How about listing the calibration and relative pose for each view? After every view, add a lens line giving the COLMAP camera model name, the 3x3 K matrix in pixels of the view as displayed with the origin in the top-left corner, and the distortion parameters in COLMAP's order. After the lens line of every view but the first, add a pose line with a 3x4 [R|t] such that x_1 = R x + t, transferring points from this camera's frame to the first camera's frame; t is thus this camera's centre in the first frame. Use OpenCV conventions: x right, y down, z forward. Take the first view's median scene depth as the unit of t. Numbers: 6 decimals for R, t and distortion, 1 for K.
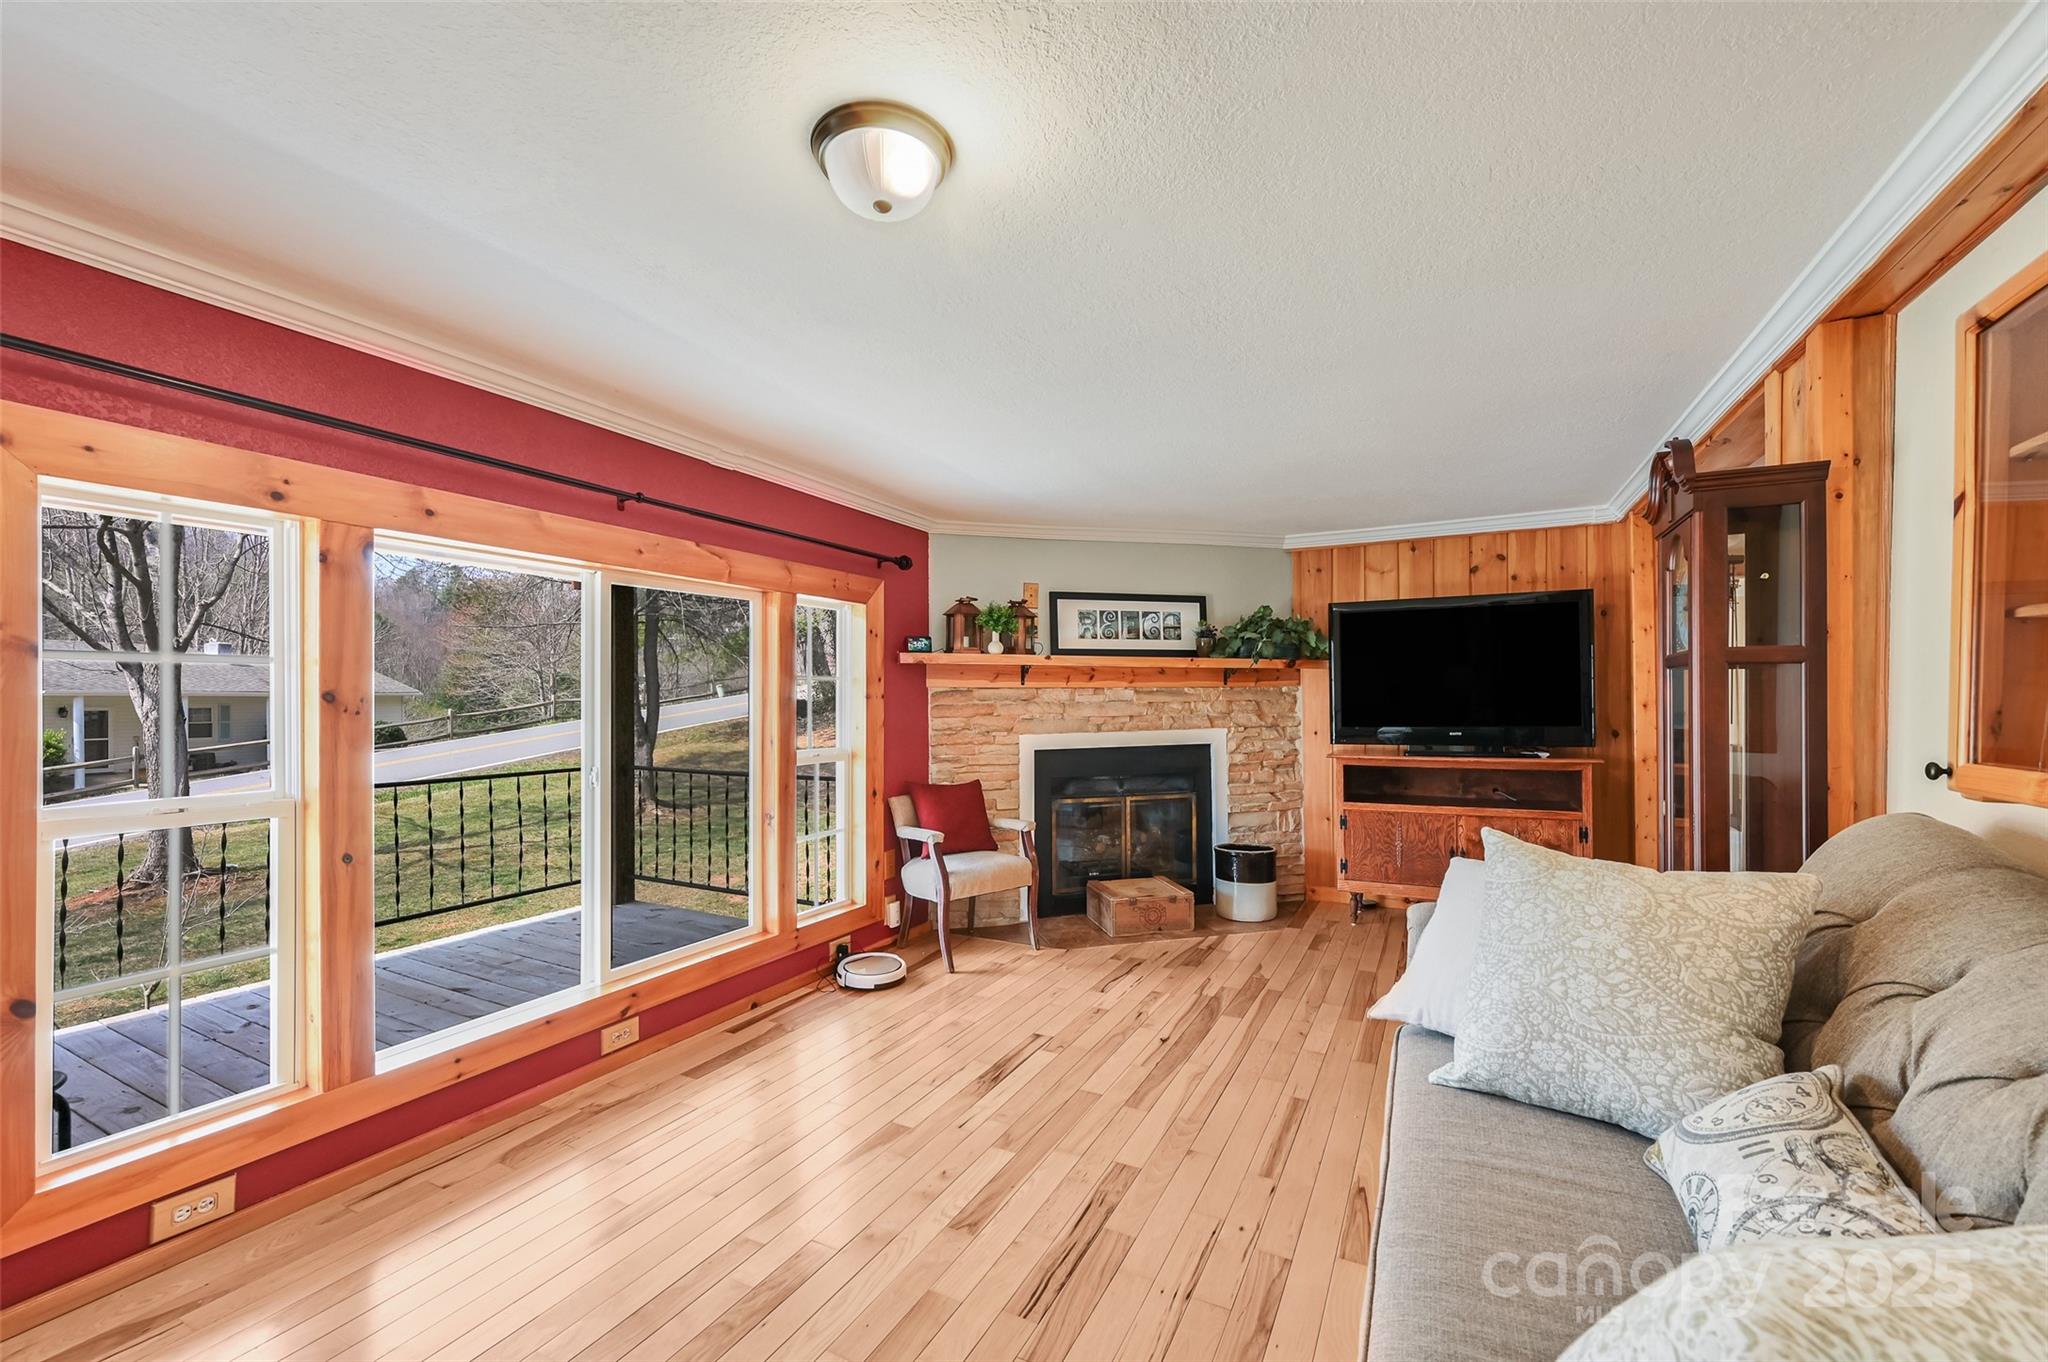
lens RADIAL K [[823.2, 0, 1018.8], [0, 823.2, 707.2], [0, 0, 1]] dist [-0.000475, 0.000126]
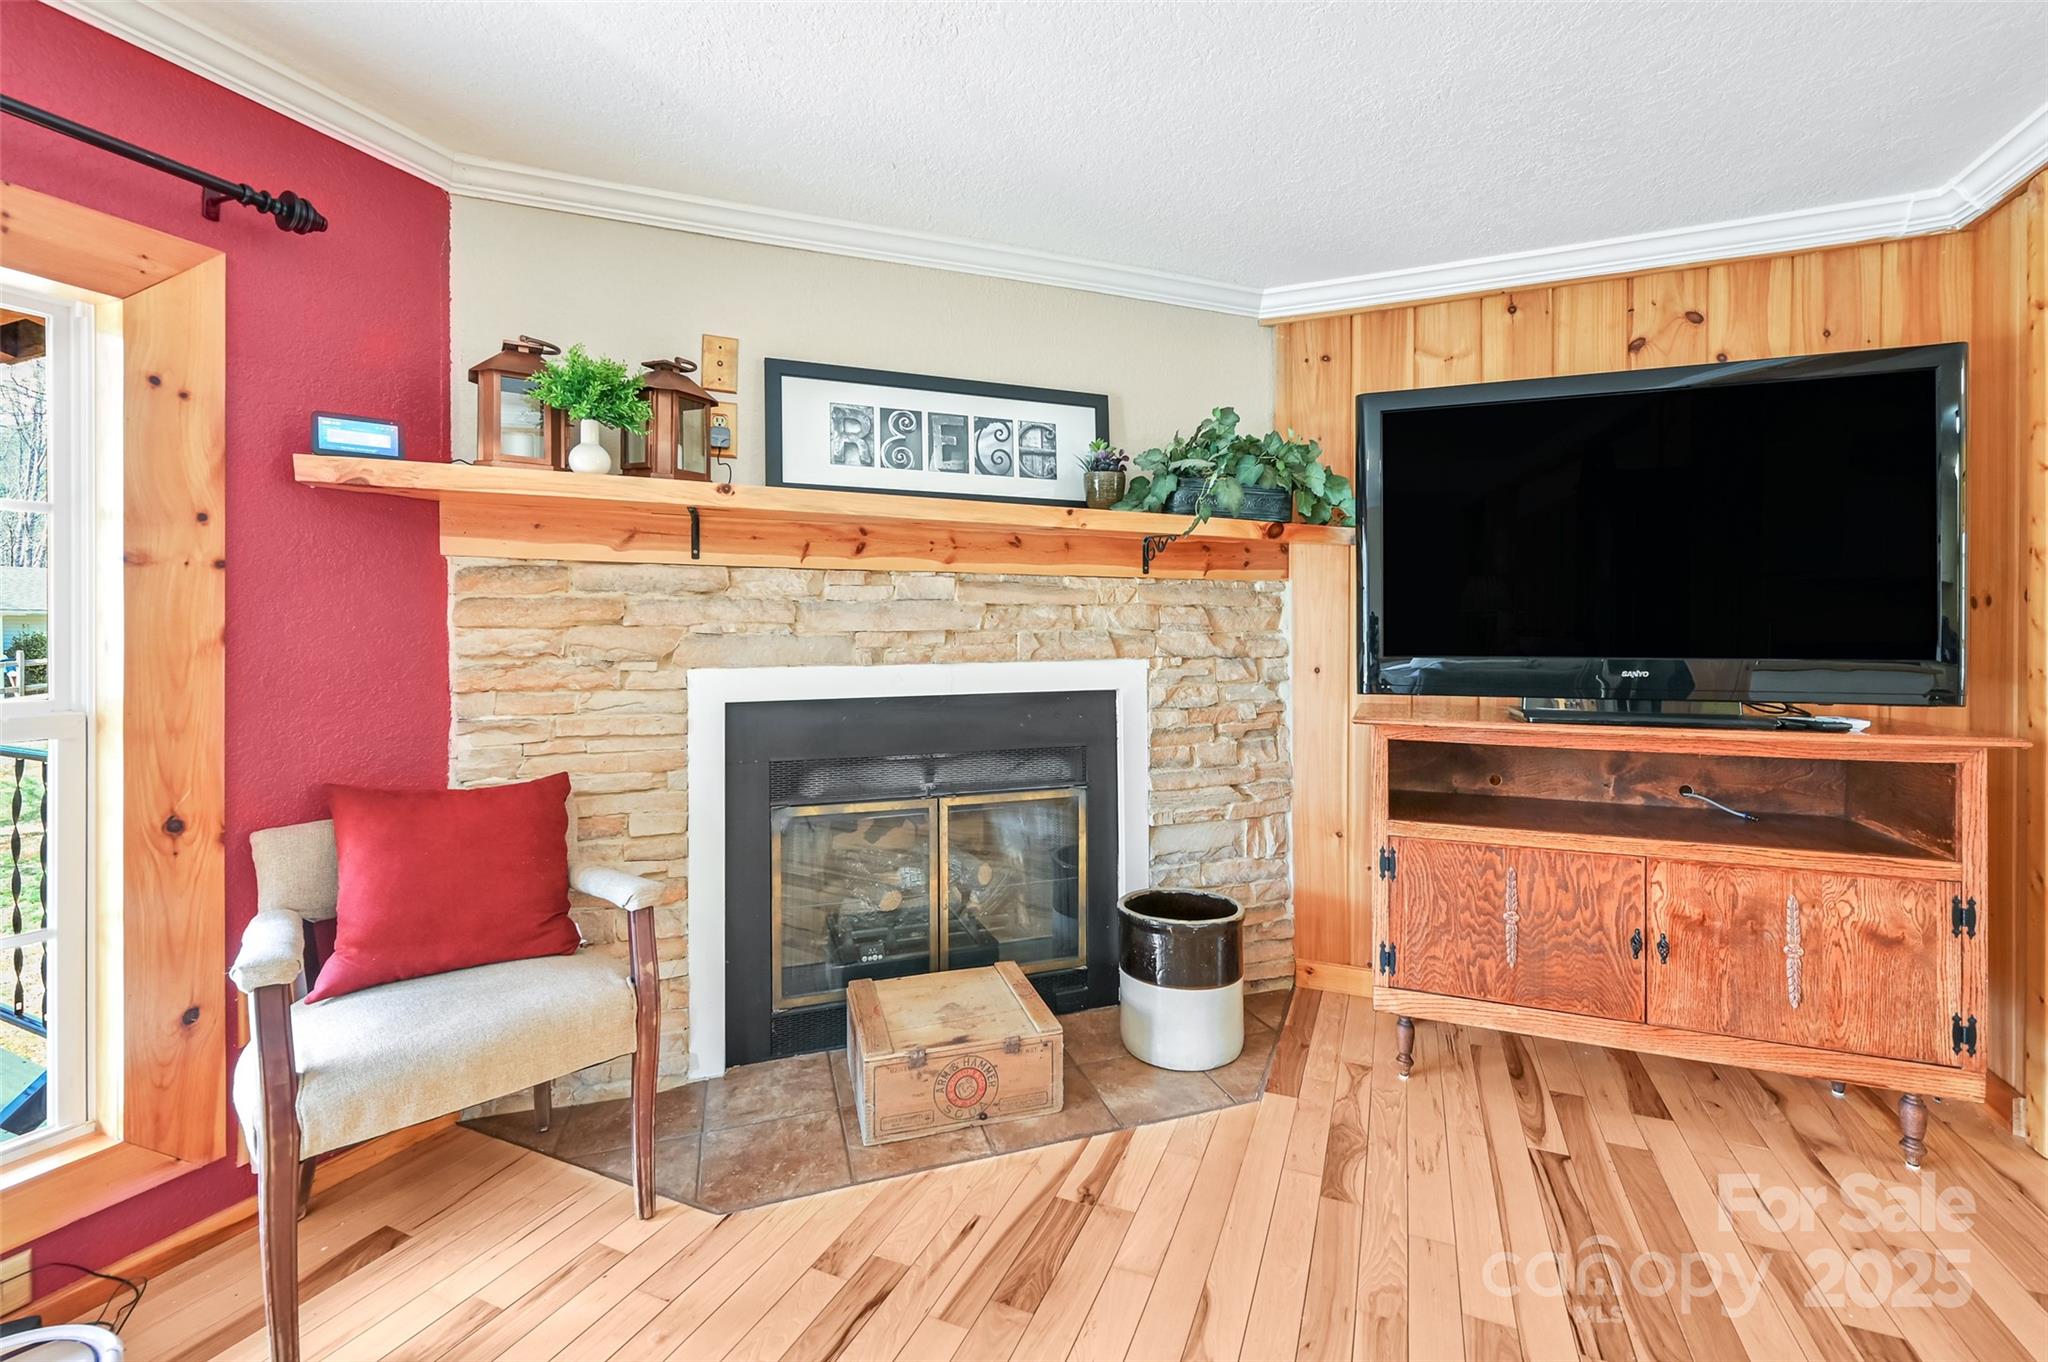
lens RADIAL K [[849.3, 0, 1029.5], [0, 849.3, 636.0], [0, 0, 1]] dist [0.000451, 0.000049]
pose [[0.997516, 0.010120, 0.069705, 0.153218], [-0.009636, 0.999927, -0.007285, 0.016794], [-0.069774, 0.006596, 0.997541, 0.516947]]
